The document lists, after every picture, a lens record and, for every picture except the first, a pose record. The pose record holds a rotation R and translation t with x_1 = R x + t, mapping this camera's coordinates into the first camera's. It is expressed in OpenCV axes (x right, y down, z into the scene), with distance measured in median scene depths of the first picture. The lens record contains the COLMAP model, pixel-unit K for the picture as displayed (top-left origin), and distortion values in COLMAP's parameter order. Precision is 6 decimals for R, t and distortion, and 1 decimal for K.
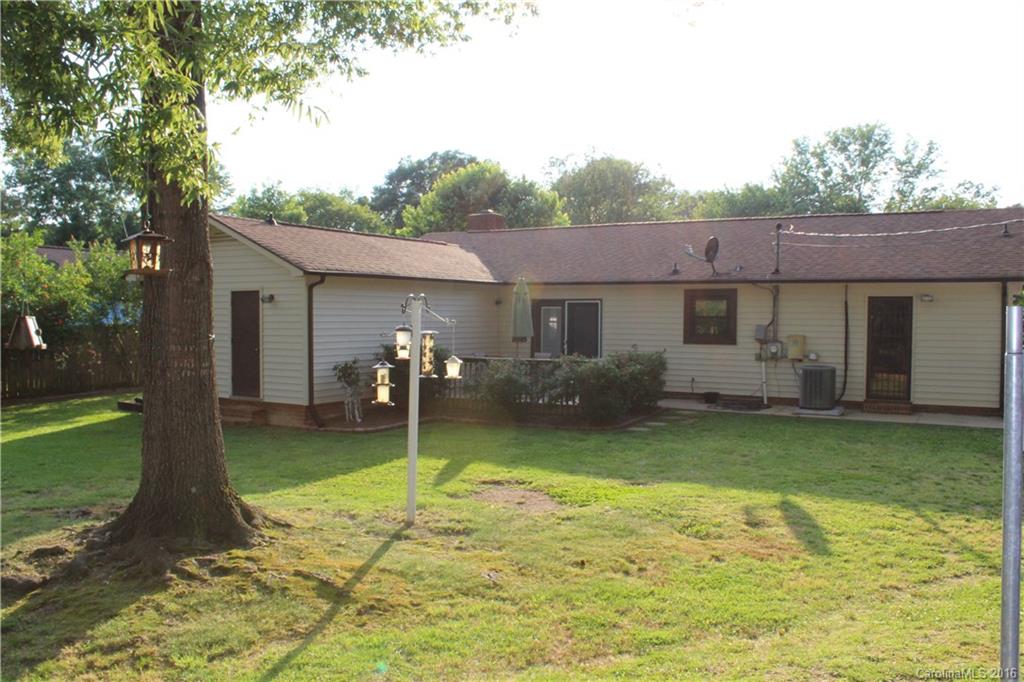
lens RADIAL K [[892.4, 0, 512.0], [0, 892.4, 341.0], [0, 0, 1]] dist [-0.002666, -0.002020]
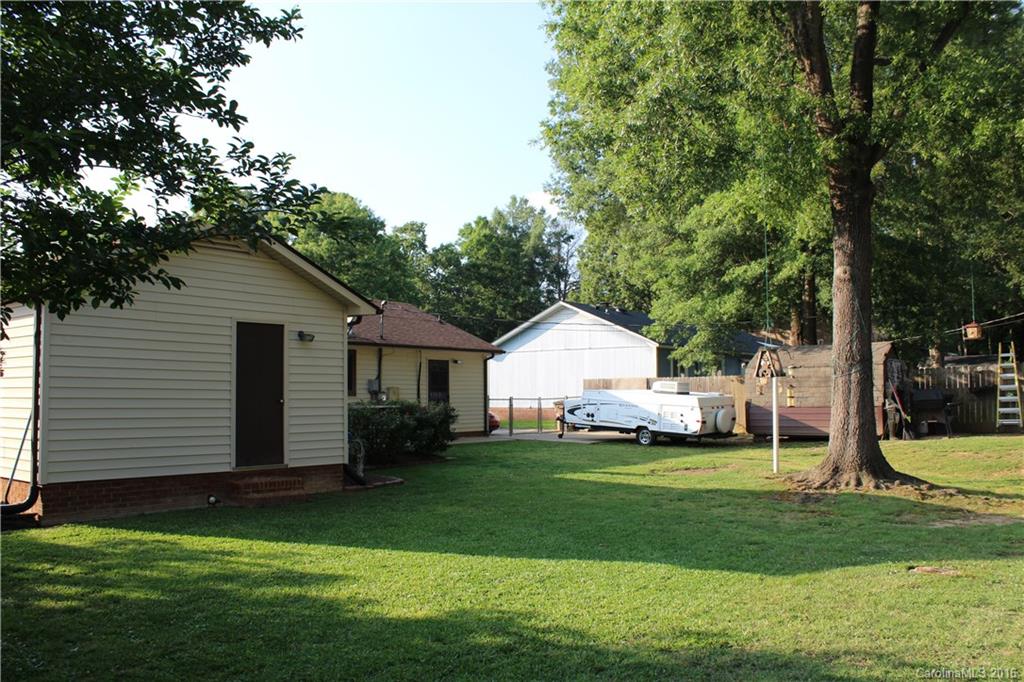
lens RADIAL K [[892.4, 0, 512.0], [0, 892.4, 341.0], [0, 0, 1]] dist [-0.002666, -0.002020]
pose [[0.172193, 0.054487, 0.983555, -0.991077], [0.030242, 0.997706, -0.060565, 0.010448], [-0.984599, 0.040174, 0.170150, 0.656877]]
